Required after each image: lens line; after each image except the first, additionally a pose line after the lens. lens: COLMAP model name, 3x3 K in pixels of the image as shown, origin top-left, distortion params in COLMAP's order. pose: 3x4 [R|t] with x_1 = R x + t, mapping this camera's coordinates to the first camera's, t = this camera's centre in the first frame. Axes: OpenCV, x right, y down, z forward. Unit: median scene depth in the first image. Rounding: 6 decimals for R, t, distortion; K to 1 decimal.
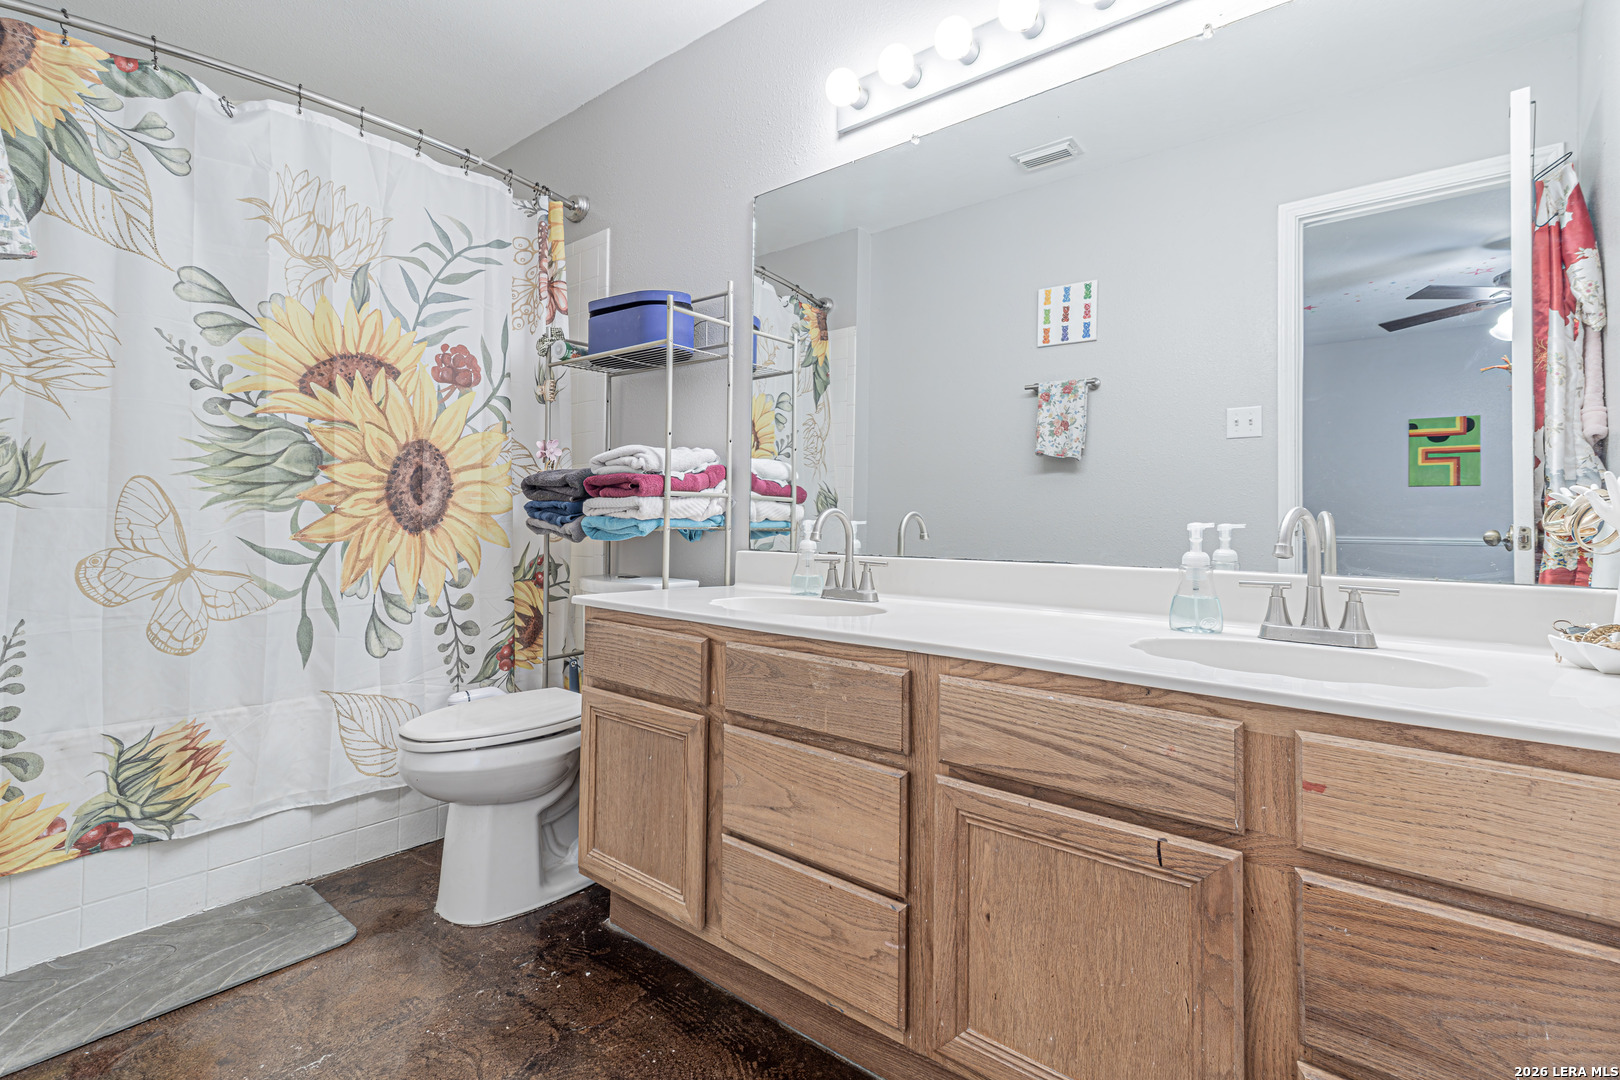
lens RADIAL K [[755.1, 0, 806.1], [0, 755.1, 499.2], [0, 0, 1]] dist [0.000957, 0.000323]
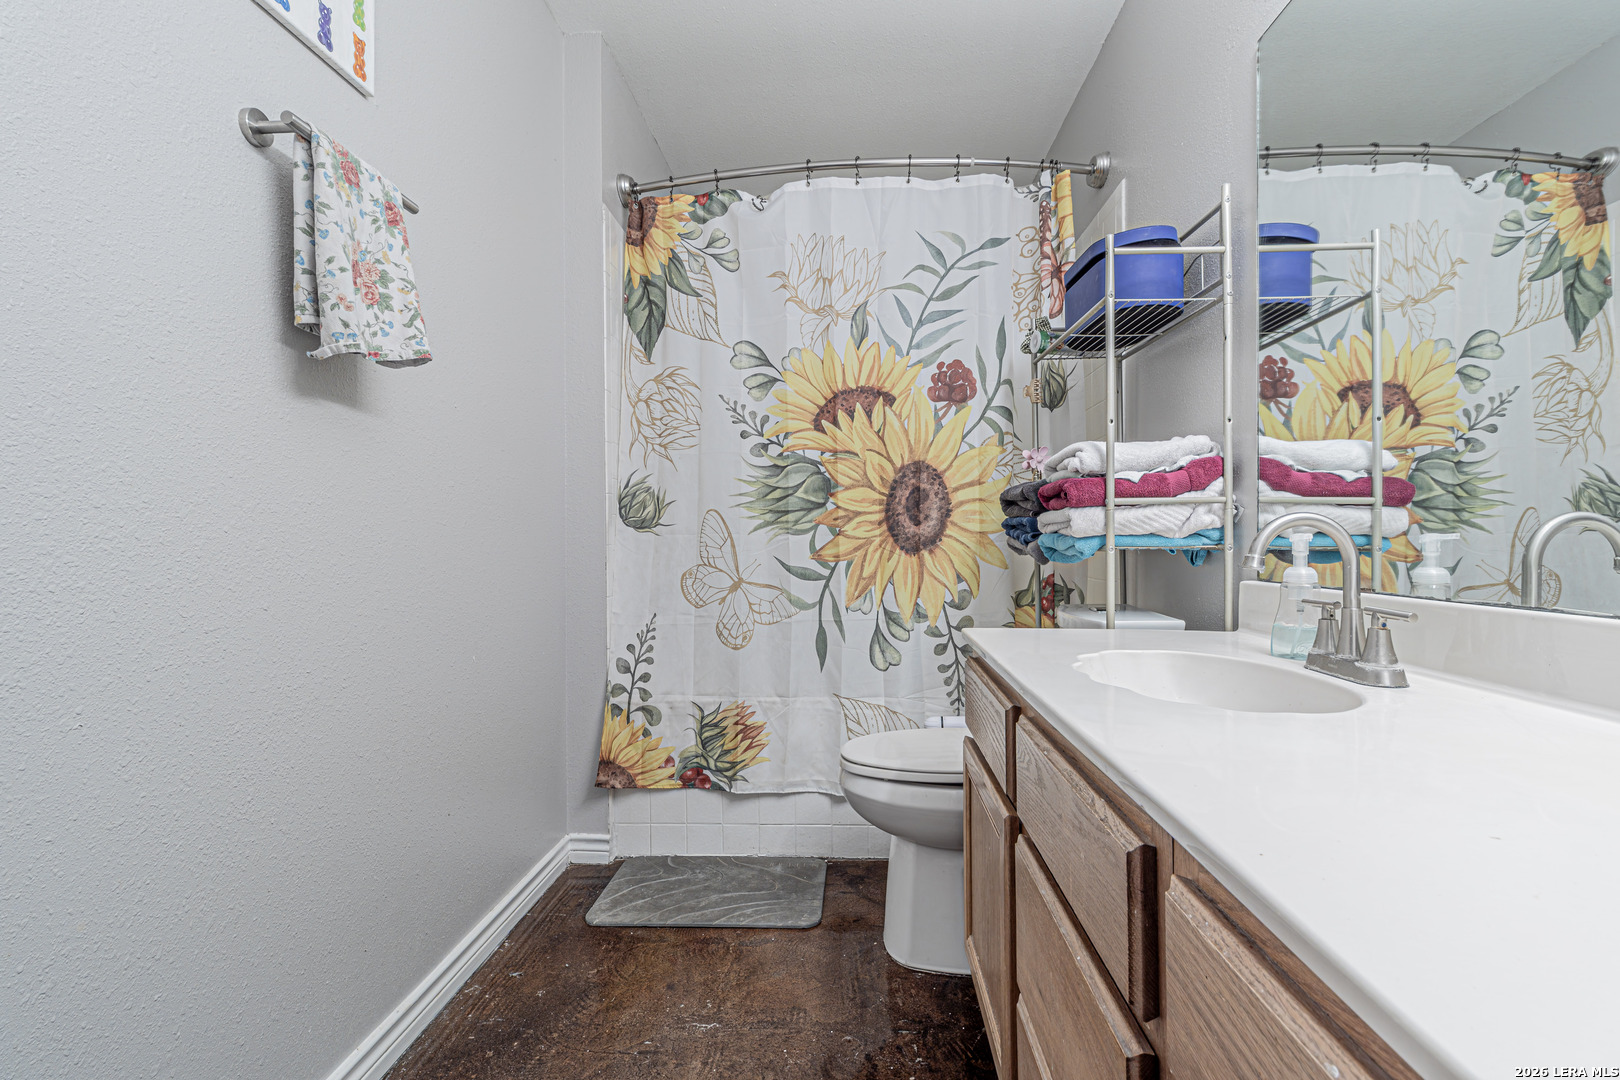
lens RADIAL K [[745.1, 0, 820.5], [0, 745.1, 534.9], [0, 0, 1]] dist [0.004302, 0.000641]
pose [[0.605217, -0.017177, -0.795875, 0.226689], [0.035802, 0.999343, 0.005657, 0.010764], [0.795255, -0.031918, 0.605434, 0.314996]]
